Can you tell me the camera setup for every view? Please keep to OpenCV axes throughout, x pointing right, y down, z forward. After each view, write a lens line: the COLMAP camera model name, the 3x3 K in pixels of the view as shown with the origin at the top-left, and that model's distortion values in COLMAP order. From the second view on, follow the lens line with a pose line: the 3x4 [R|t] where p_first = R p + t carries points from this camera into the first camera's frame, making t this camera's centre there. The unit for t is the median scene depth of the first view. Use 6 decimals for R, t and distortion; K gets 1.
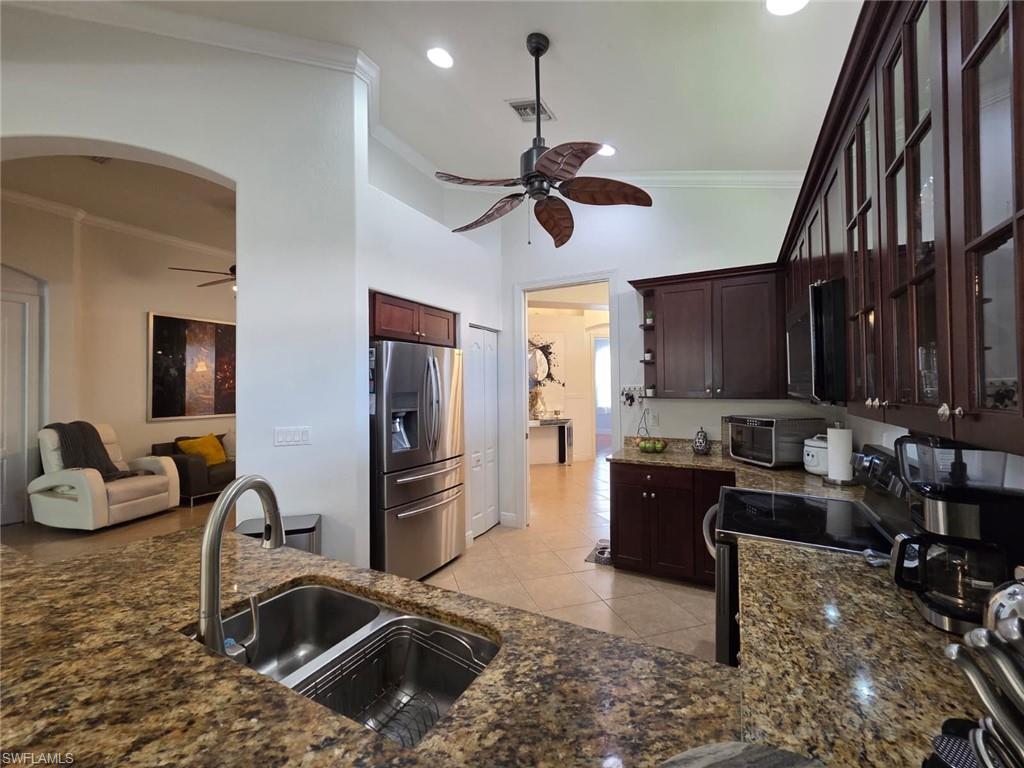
lens RADIAL K [[423.5, 0, 514.4], [0, 423.5, 382.0], [0, 0, 1]] dist [0.002400, 0.000269]
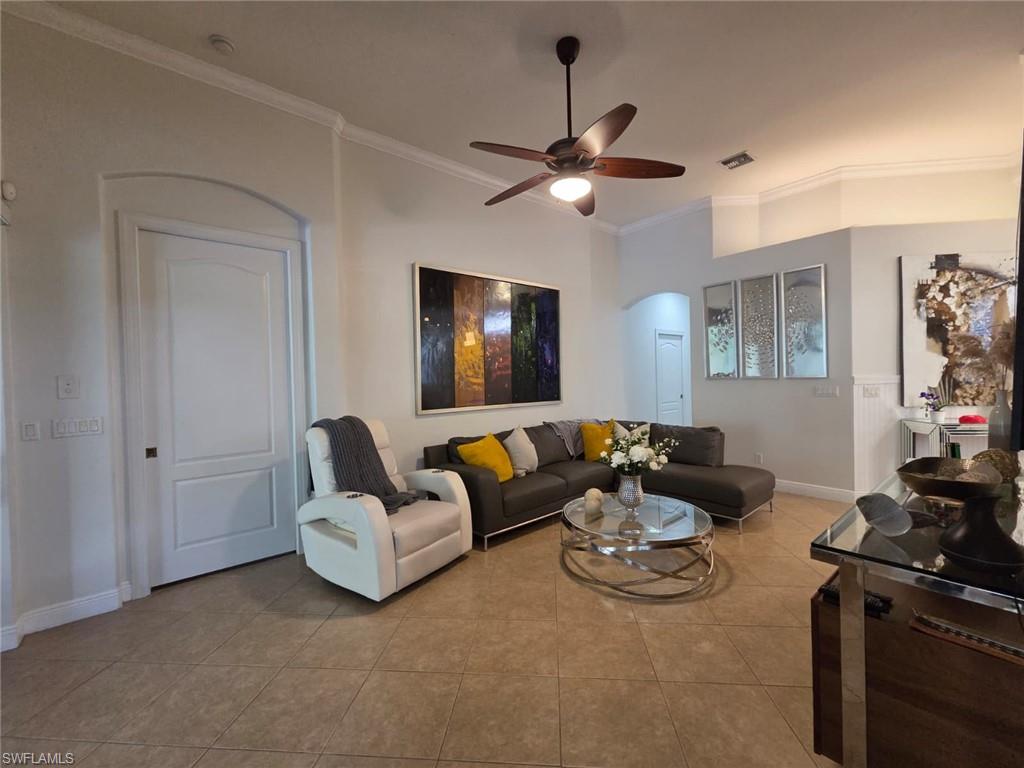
lens RADIAL K [[423.5, 0, 514.4], [0, 423.5, 382.0], [0, 0, 1]] dist [0.002400, 0.000269]
pose [[0.927731, -0.006045, -0.373201, -0.500985], [0.019583, 0.999280, 0.032494, 0.018342], [0.372736, -0.037453, 0.927181, 0.447911]]
